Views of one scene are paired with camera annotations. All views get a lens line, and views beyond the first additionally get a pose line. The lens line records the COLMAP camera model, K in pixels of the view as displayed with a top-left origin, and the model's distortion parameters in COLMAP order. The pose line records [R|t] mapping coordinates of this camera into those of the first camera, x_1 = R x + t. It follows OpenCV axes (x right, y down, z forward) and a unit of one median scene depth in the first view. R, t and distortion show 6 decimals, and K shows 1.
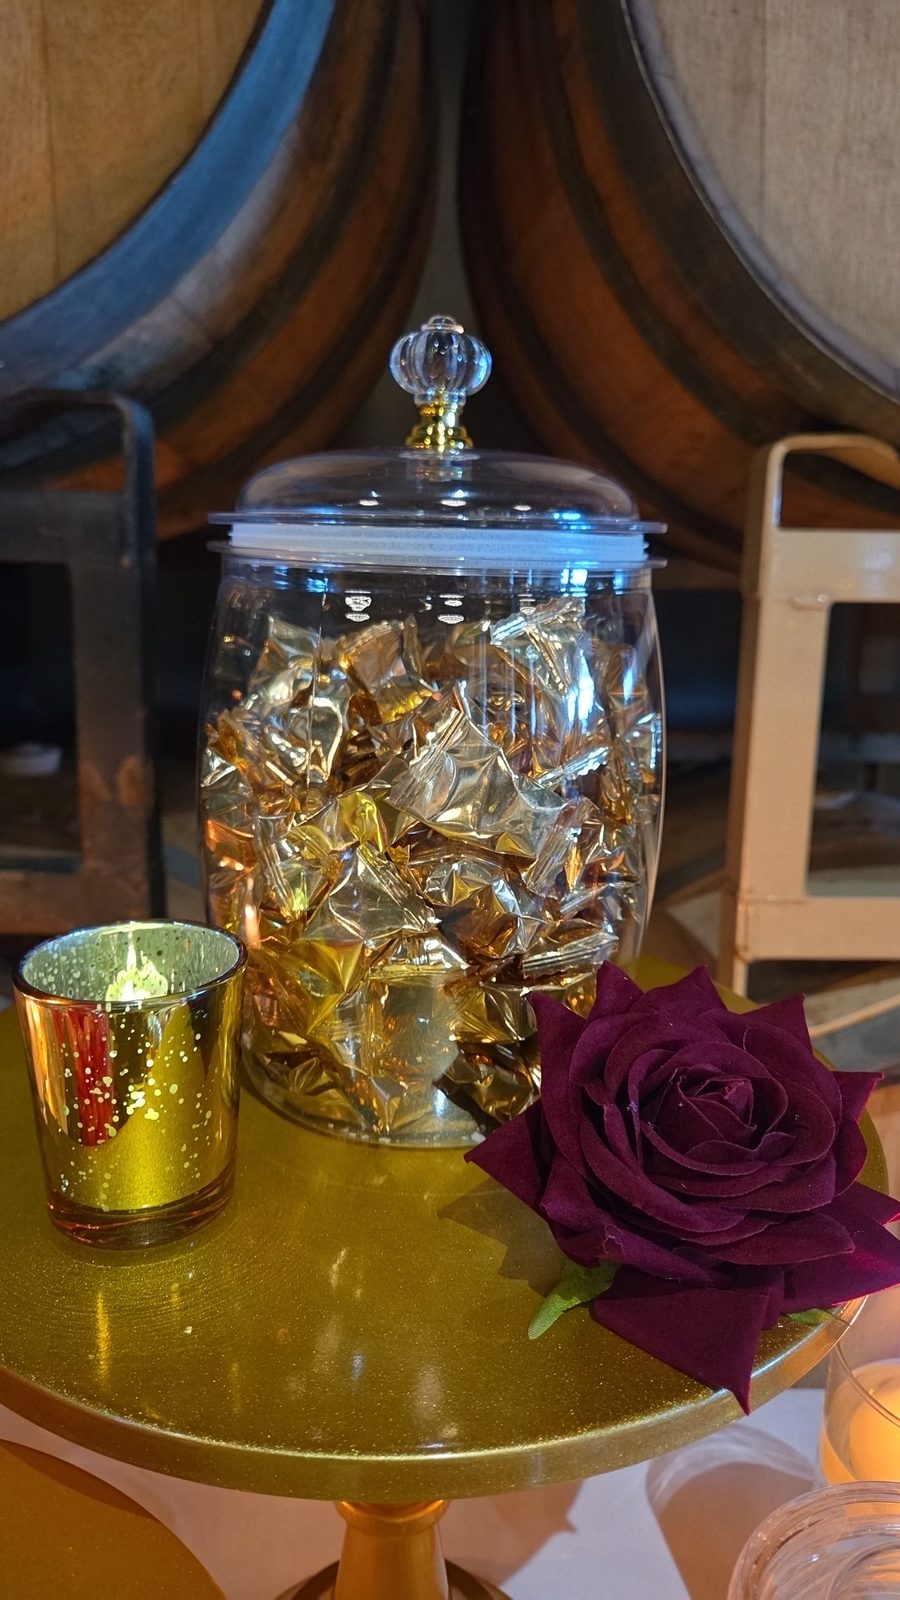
lens RADIAL K [[1053.9, 0, 457.2], [0, 1053.9, 789.9], [0, 0, 1]] dist [0.065666, -0.048681]
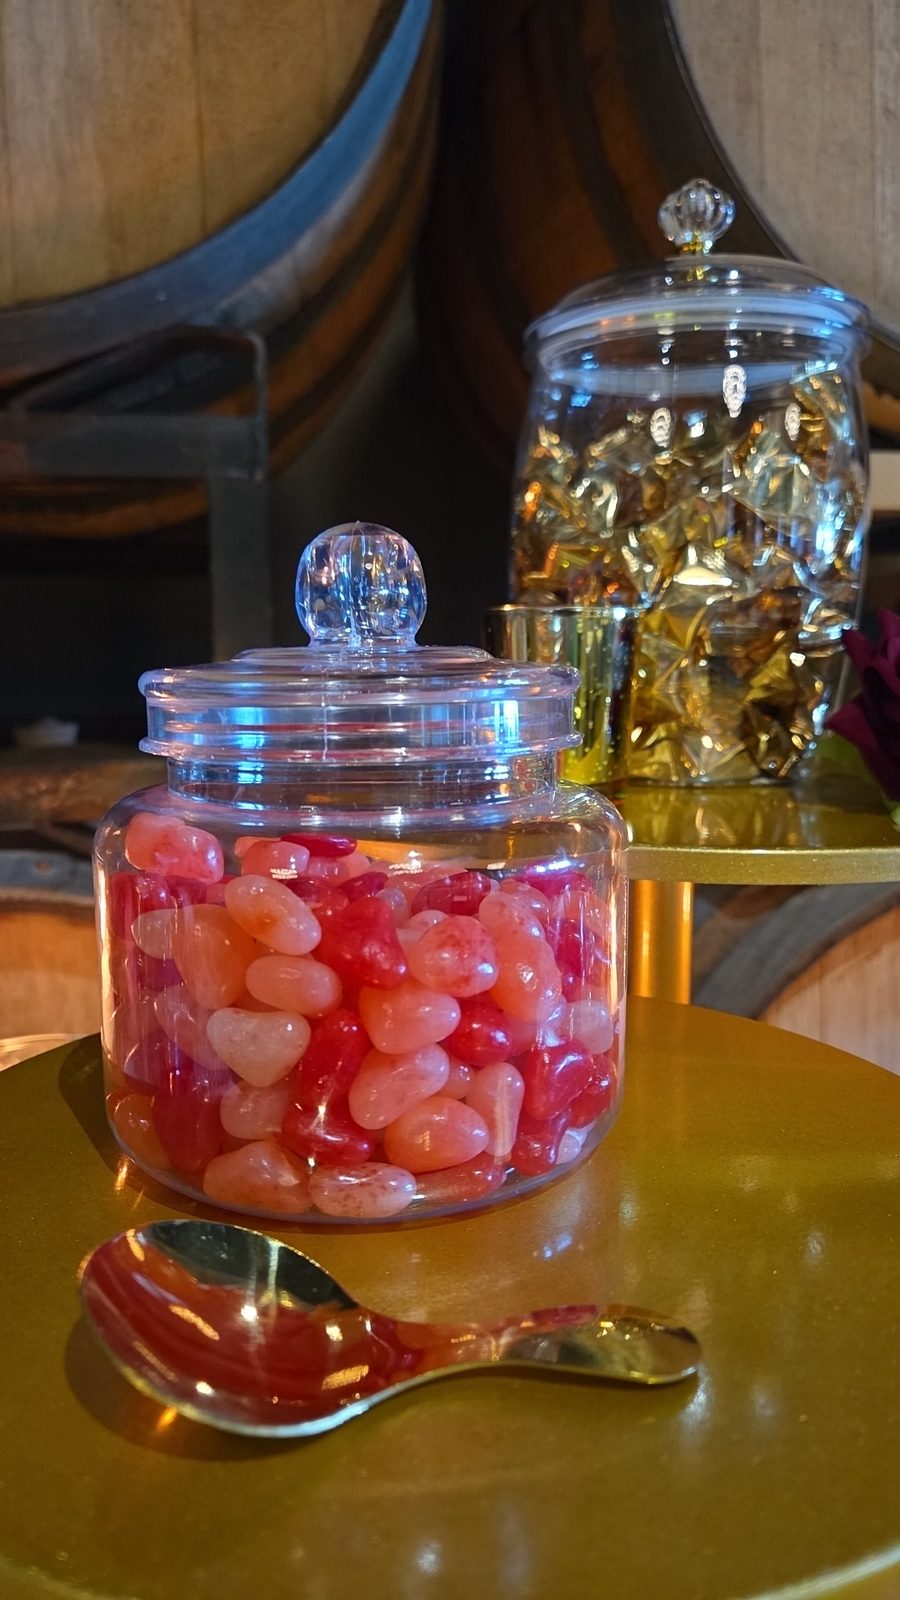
lens RADIAL K [[1053.9, 0, 457.2], [0, 1053.9, 789.9], [0, 0, 1]] dist [0.065666, -0.048681]
pose [[0.987441, -0.052362, 0.149058, -0.299448], [0.062476, 0.995993, -0.063995, 0.213269], [-0.145109, 0.072503, 0.986756, -0.133639]]
